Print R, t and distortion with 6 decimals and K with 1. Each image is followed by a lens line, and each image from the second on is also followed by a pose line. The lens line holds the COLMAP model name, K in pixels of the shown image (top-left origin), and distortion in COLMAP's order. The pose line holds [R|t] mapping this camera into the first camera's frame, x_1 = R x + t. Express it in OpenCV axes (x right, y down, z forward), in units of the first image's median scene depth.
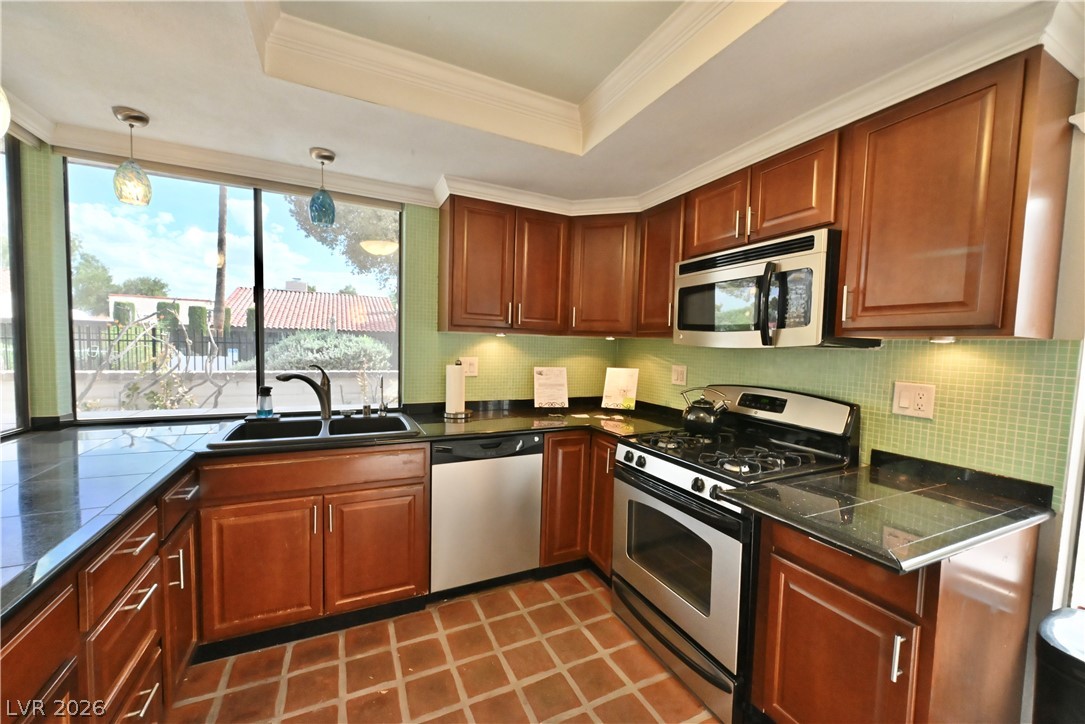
lens RADIAL K [[427.4, 0, 548.9], [0, 427.4, 370.1], [0, 0, 1]] dist [-0.001557, -0.000149]
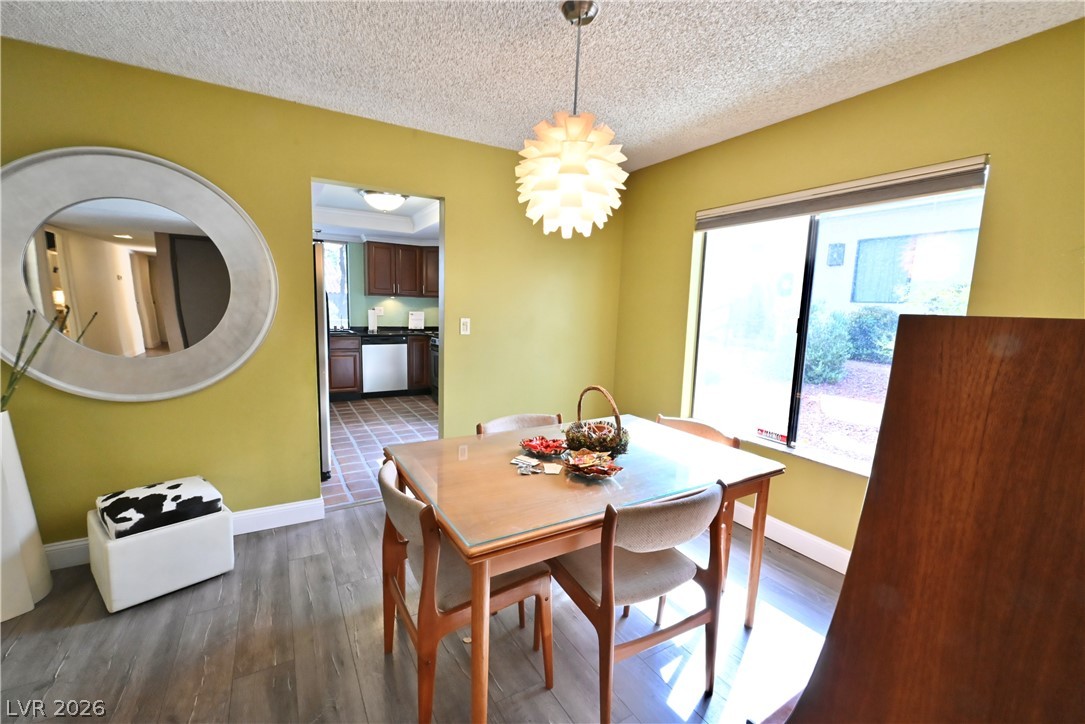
lens RADIAL K [[452.3, 0, 540.2], [0, 452.3, 366.7], [0, 0, 1]] dist [-0.000460, 0.000041]
pose [[0.997912, -0.005639, 0.064348, 0.662442], [0.001116, 0.997539, 0.070099, 0.153138], [-0.064585, -0.069881, 0.995462, -1.917467]]
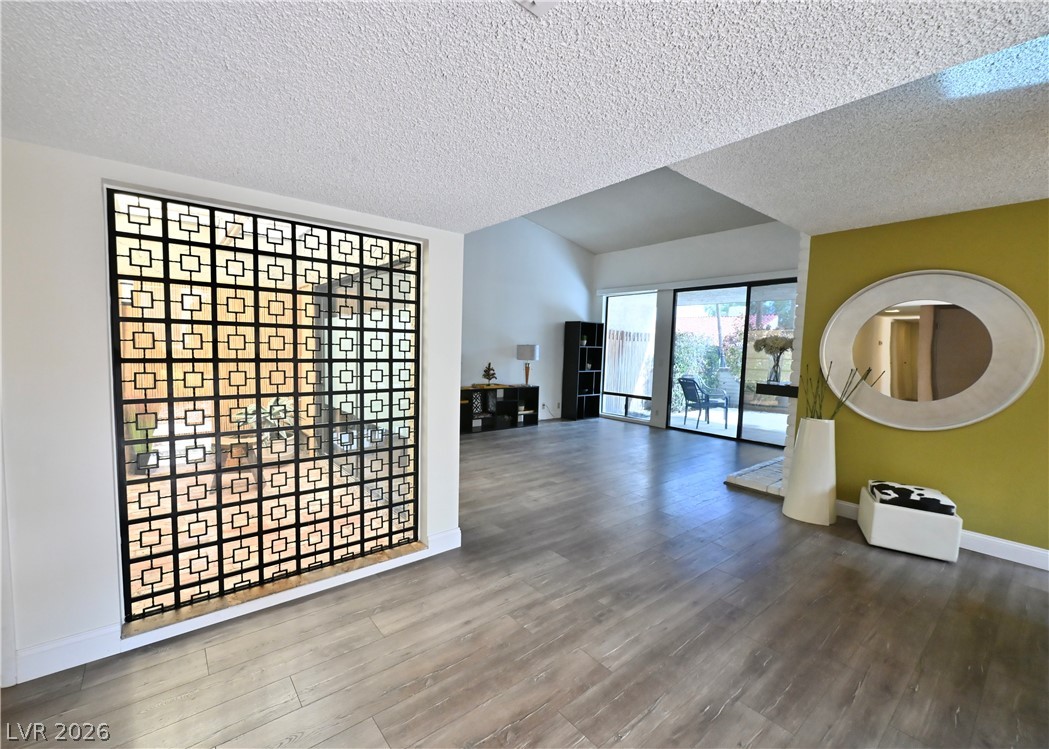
lens RADIAL K [[438.1, 0, 489.3], [0, 438.1, 378.7], [0, 0, 1]] dist [-0.001620, 0.000199]
pose [[0.181259, 0.050378, -0.982144, 1.049903], [-0.082156, 0.995972, 0.035925, 0.191262], [0.979998, 0.074177, 0.184668, -2.558219]]
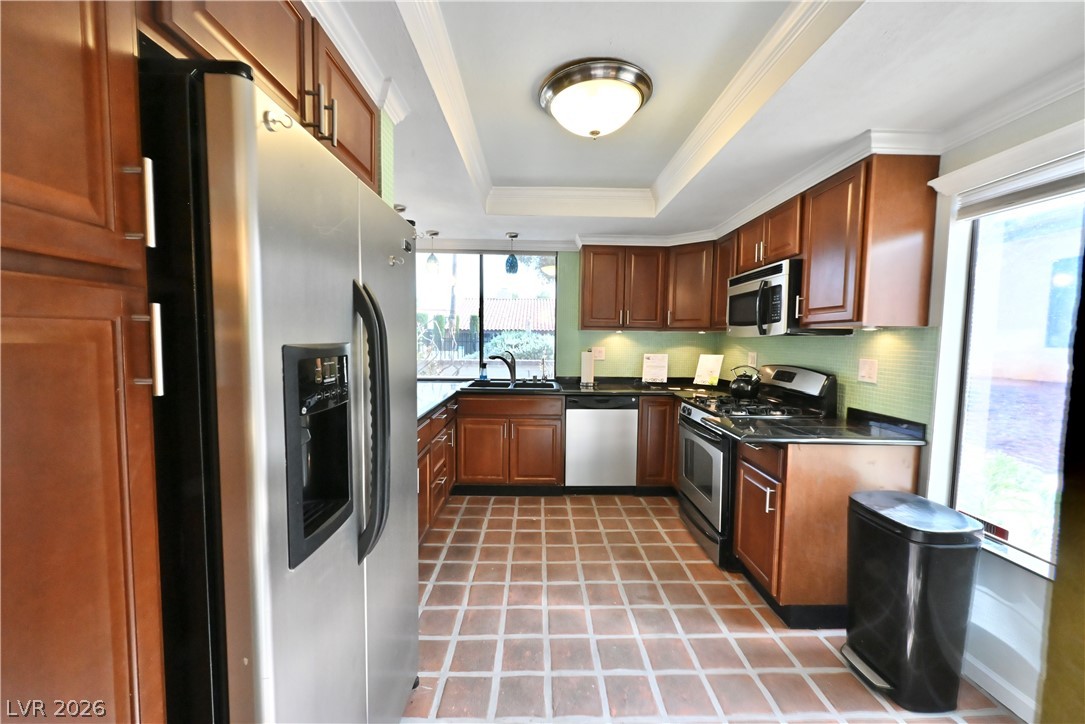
lens RADIAL K [[441.7, 0, 543.0], [0, 441.7, 371.2], [0, 0, 1]] dist [-0.000720, 0.000364]
pose [[0.901853, 0.015427, -0.431767, 0.388100], [-0.012956, 0.999879, 0.008663, 0.054564], [0.431848, -0.002219, 0.901944, -0.606019]]
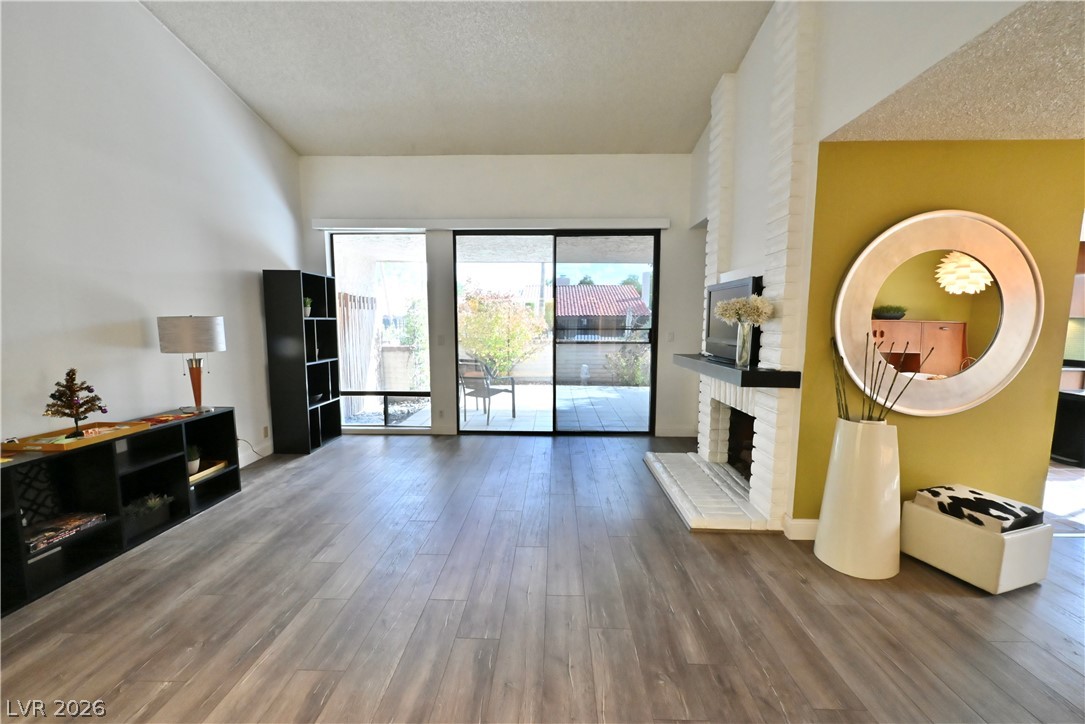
lens RADIAL K [[432.3, 0, 545.5], [0, 432.3, 369.3], [0, 0, 1]] dist [-0.000832, -0.000058]
pose [[0.881606, 0.026008, -0.471269, -0.535765], [-0.007611, 0.999134, 0.040900, 0.134946], [0.471925, -0.032470, 0.881041, -2.368027]]
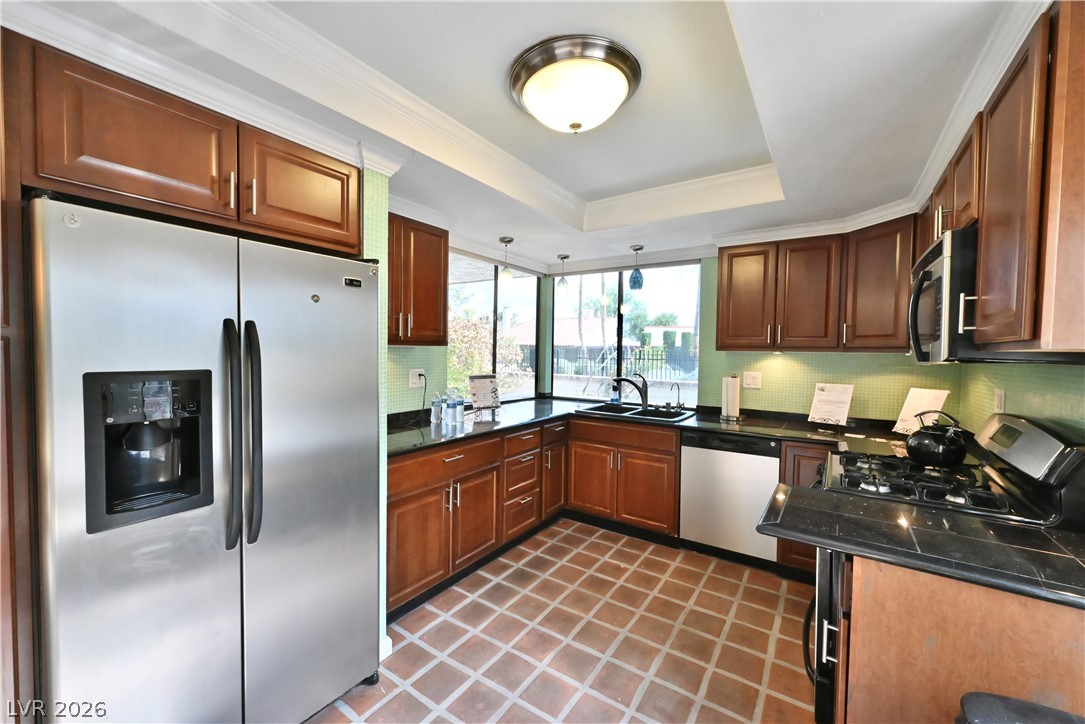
lens RADIAL K [[435.2, 0, 532.4], [0, 435.2, 367.3], [0, 0, 1]] dist [-0.001890, -0.000046]
pose [[0.468770, 0.012354, -0.883234, 0.747191], [-0.054856, 0.998379, -0.015149, 0.010913], [0.881615, 0.055552, 0.468688, -0.126681]]
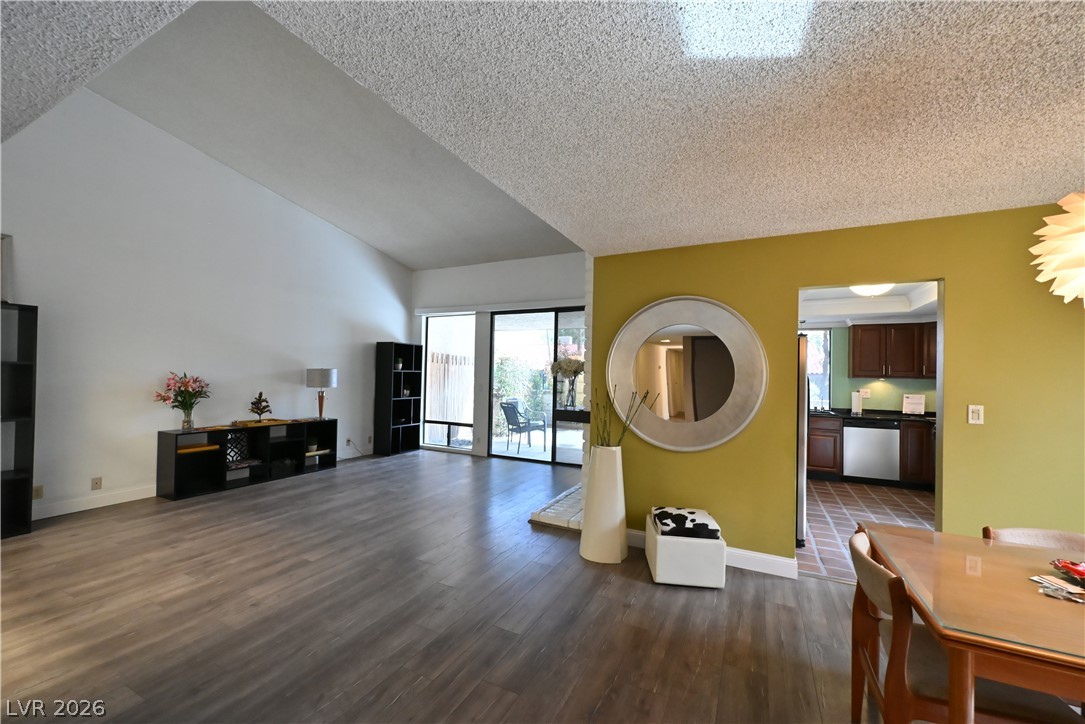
lens RADIAL K [[423.5, 0, 547.3], [0, 423.5, 368.2], [0, 0, 1]] dist [-0.001975, -0.000064]
pose [[0.601840, -0.028626, -0.798103, 0.741923], [-0.053804, 0.995633, -0.076284, 0.151322], [0.796802, 0.088852, 0.597672, -2.118876]]
